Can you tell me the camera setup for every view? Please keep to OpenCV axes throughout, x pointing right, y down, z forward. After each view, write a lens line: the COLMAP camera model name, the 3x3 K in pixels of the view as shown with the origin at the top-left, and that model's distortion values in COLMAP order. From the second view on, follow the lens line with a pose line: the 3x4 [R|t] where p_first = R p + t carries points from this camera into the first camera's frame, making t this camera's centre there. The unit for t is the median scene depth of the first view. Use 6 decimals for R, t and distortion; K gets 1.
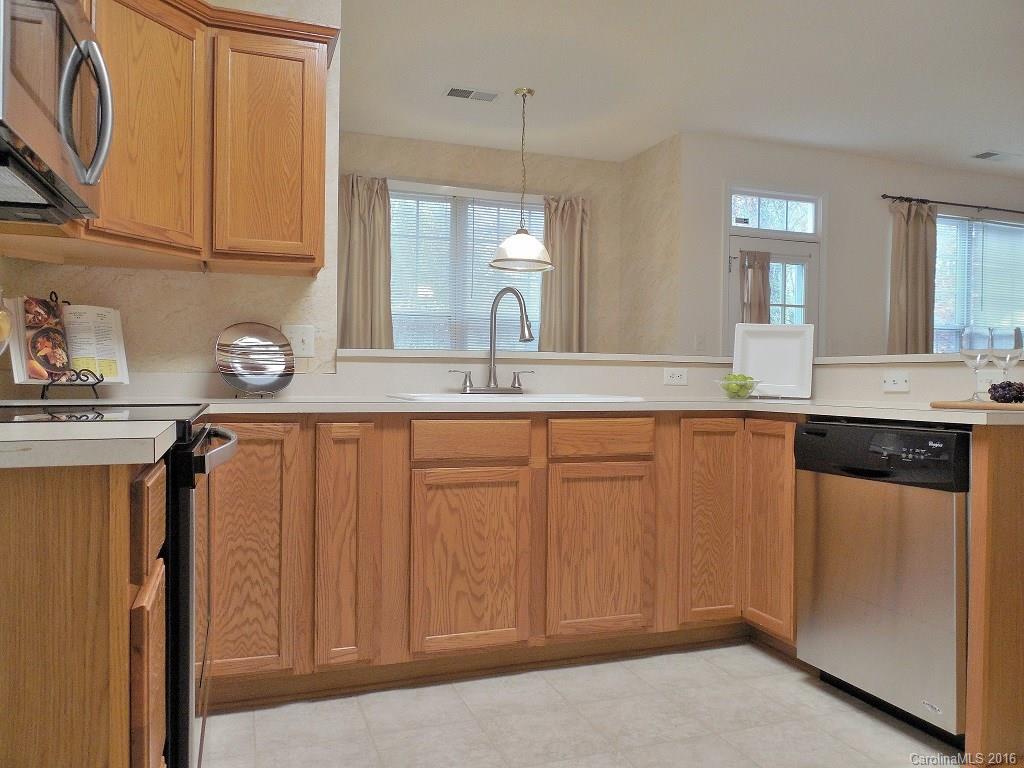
lens RADIAL K [[770.2, 0, 511.7], [0, 770.2, 380.5], [0, 0, 1]] dist [-0.002390, 0.005900]
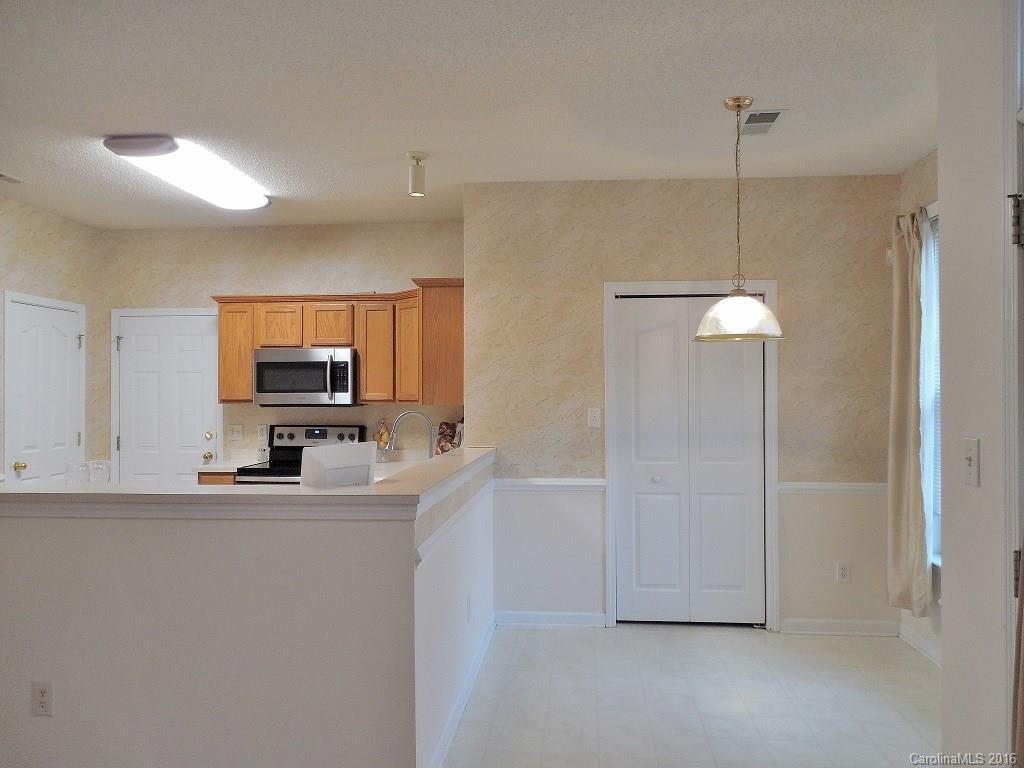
lens RADIAL K [[770.2, 0, 511.1], [0, 770.2, 384.3], [0, 0, 1]] dist [-0.002390, 0.005900]
pose [[-0.425751, -0.013884, -0.904734, 1.318564], [-0.002616, 0.999897, -0.014114, -0.167617], [0.904836, -0.003642, -0.425744, 1.940608]]
